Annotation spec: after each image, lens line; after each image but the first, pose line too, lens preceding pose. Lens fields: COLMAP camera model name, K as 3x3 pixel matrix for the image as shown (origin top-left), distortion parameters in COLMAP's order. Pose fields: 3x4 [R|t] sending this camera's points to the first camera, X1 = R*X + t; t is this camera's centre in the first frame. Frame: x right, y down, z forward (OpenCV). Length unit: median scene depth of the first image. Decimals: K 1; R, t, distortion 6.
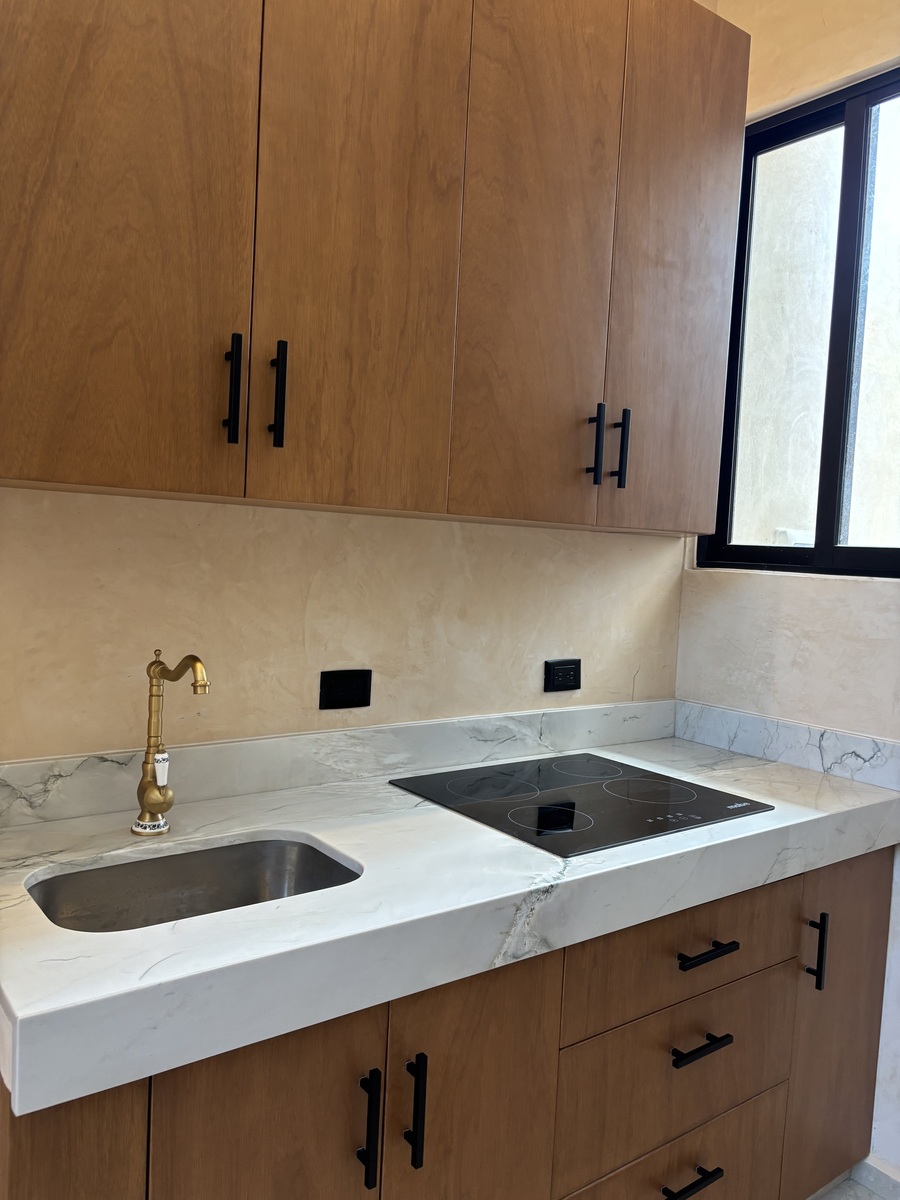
lens RADIAL K [[899.6, 0, 450.0], [0, 899.6, 600.0], [0, 0, 1]] dist [0.050273, -0.079350]
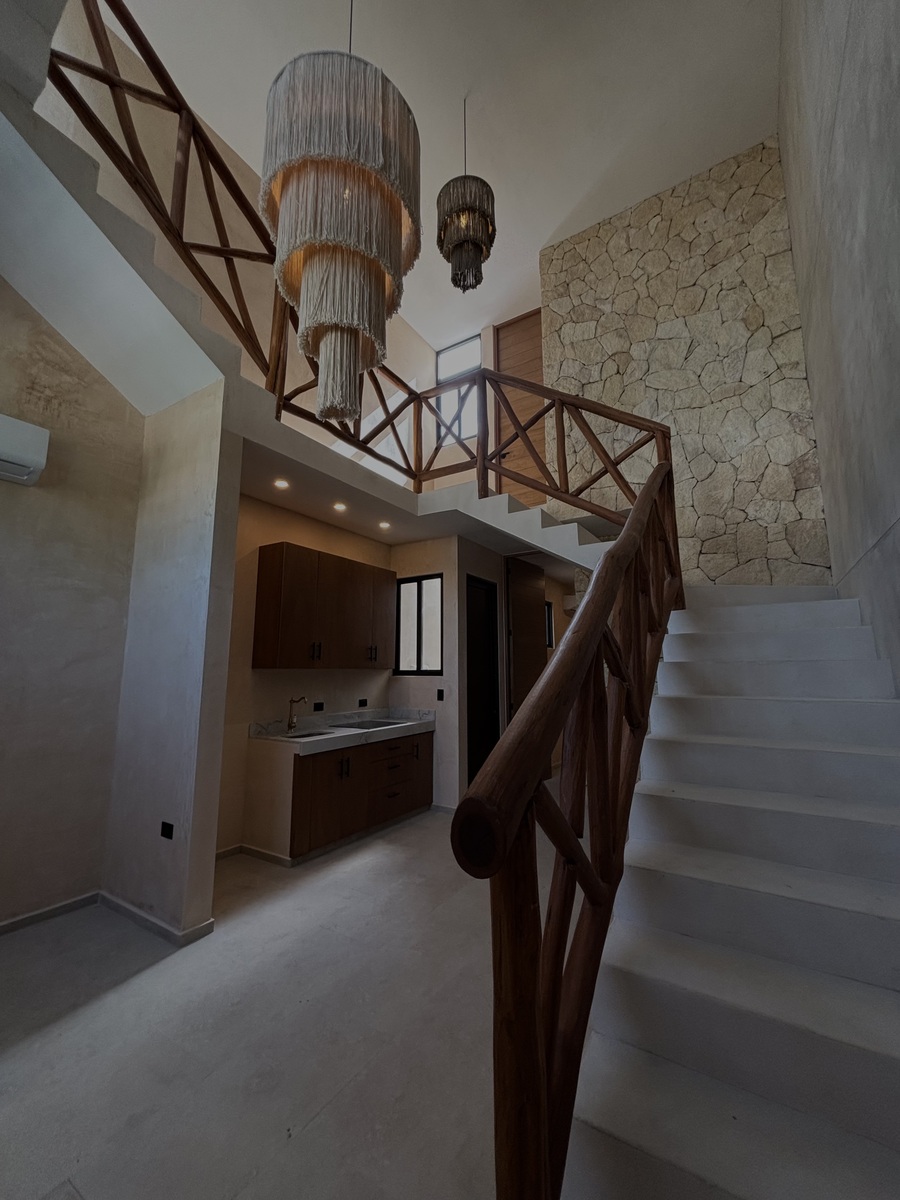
lens RADIAL K [[480.0, 0, 450.0], [0, 480.0, 600.0], [0, 0, 1]] dist [-0.020346, 0.000194]
pose [[0.935263, 0.001235, 0.353951, -0.316063], [0.067629, 0.980947, -0.182124, 0.047908], [-0.347433, 0.194271, 0.917360, -1.425473]]
